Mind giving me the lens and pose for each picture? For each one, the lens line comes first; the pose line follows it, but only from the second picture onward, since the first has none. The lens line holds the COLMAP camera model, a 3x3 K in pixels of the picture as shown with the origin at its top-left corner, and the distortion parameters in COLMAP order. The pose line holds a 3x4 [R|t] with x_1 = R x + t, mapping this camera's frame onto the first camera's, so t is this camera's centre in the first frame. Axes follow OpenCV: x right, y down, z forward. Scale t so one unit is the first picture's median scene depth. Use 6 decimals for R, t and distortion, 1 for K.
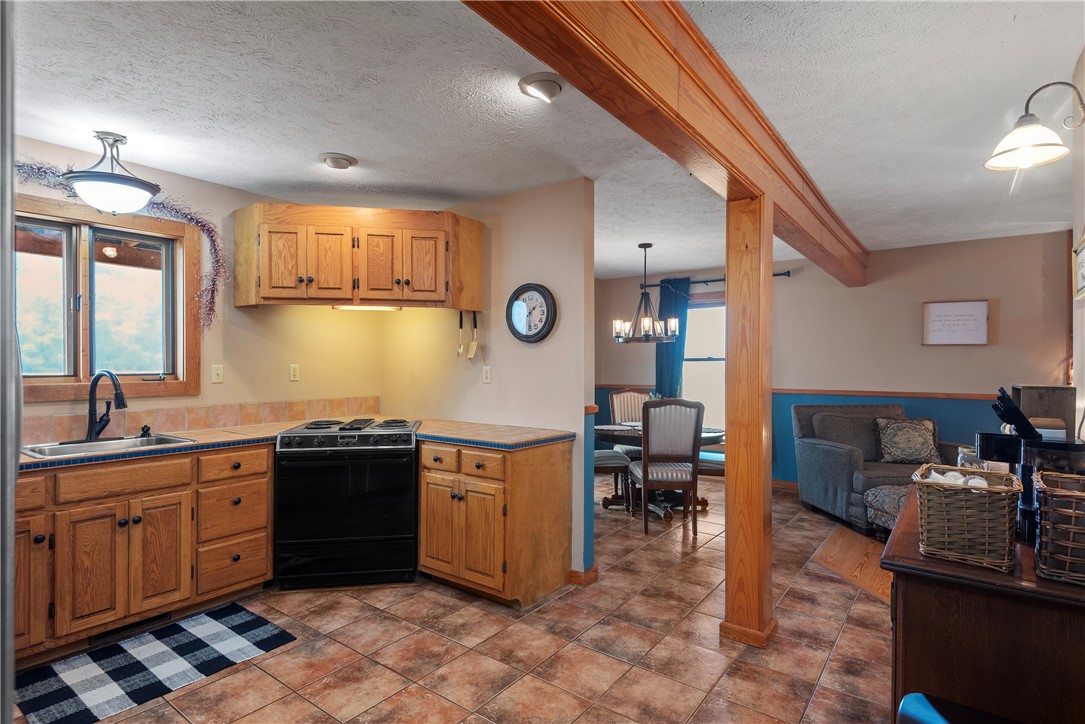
lens RADIAL K [[555.4, 0, 542.5], [0, 555.4, 362.0], [0, 0, 1]] dist [0.035183, -0.021557]
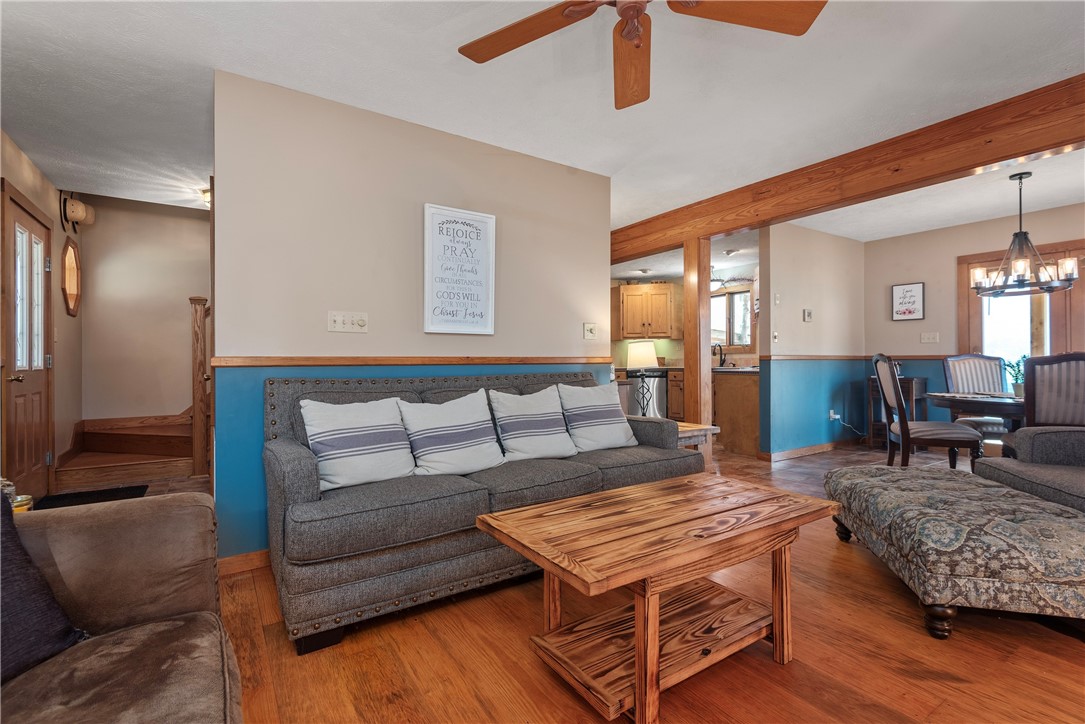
lens RADIAL K [[490.0, 0, 542.5], [0, 490.0, 362.0], [0, 0, 1]] dist [0.043655, -0.023576]
pose [[-0.341613, 0.001689, -0.939839, 1.870353], [0.011079, 0.999936, -0.002230, 0.103061], [0.939775, -0.011174, -0.341610, 0.959335]]
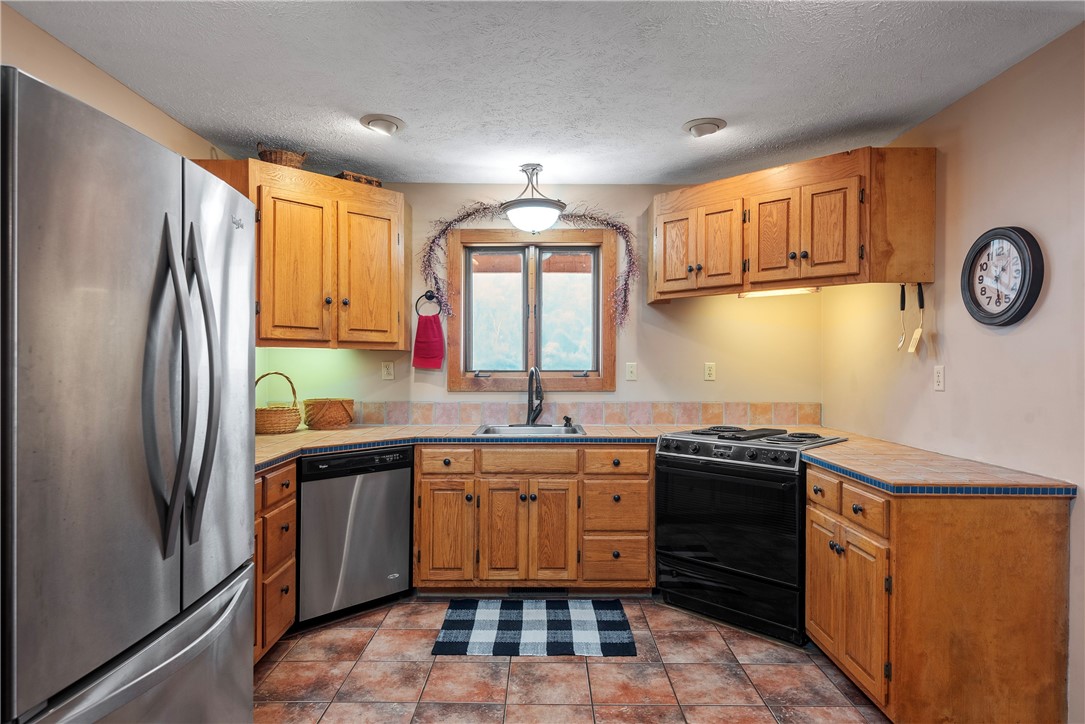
lens RADIAL K [[629.0, 0, 542.5], [0, 629.0, 362.0], [0, 0, 1]] dist [0.046336, -0.033613]
pose [[0.598036, -0.000237, -0.801469, 0.273243], [0.000471, 1.000000, 0.000055, 0.004528], [0.801469, -0.000410, 0.598036, 0.213259]]
